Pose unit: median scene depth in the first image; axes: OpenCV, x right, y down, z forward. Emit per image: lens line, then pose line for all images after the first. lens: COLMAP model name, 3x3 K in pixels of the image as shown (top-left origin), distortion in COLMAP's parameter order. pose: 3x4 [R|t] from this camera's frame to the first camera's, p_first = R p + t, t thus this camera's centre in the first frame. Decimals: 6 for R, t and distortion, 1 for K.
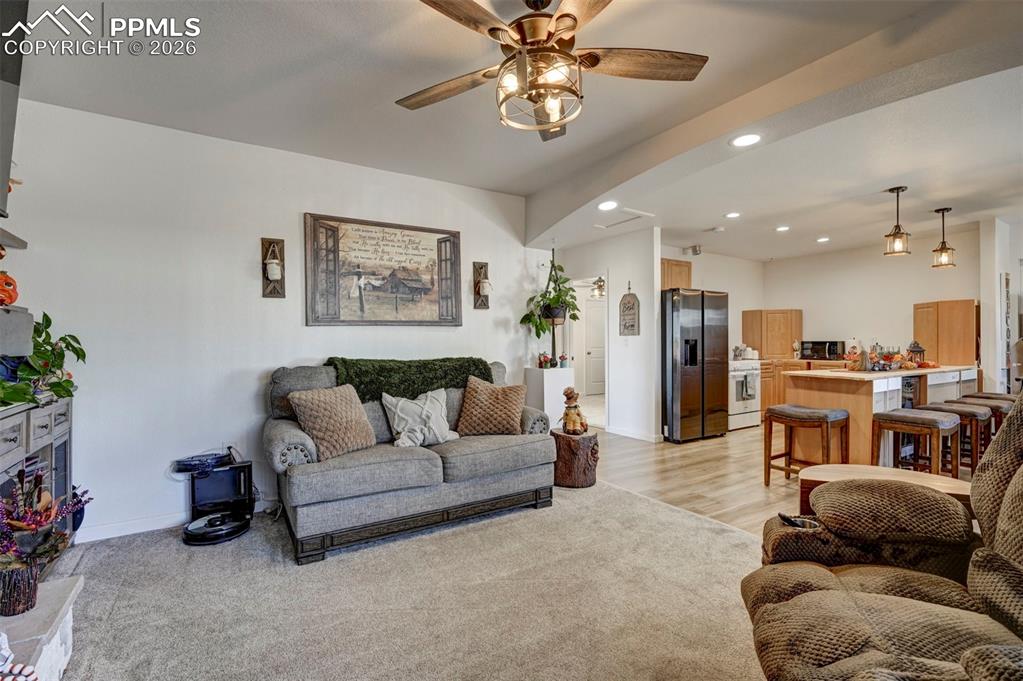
lens RADIAL K [[461.1, 0, 512.7], [0, 461.1, 343.1], [0, 0, 1]] dist [0.005879, 0.001587]
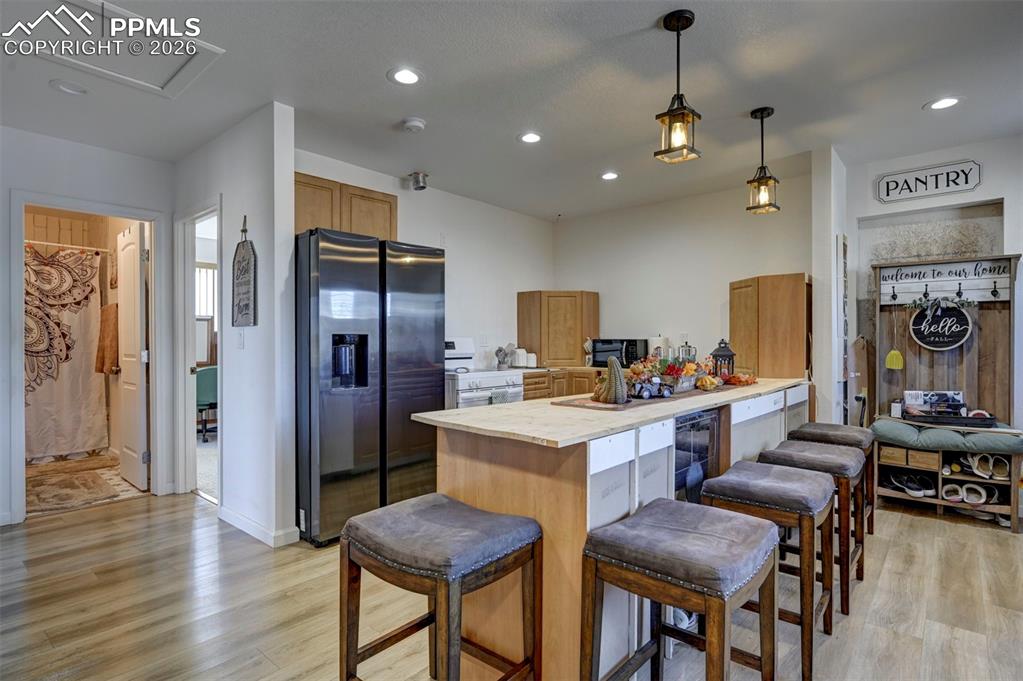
lens RADIAL K [[523.1, 0, 513.0], [0, 523.1, 343.0], [0, 0, 1]] dist [-0.000418, 0.000695]
pose [[0.961826, 0.000316, 0.273661, 0.406841], [-0.000609, 0.999999, 0.000985, 0.000641], [-0.273660, -0.001115, 0.961826, 0.413202]]
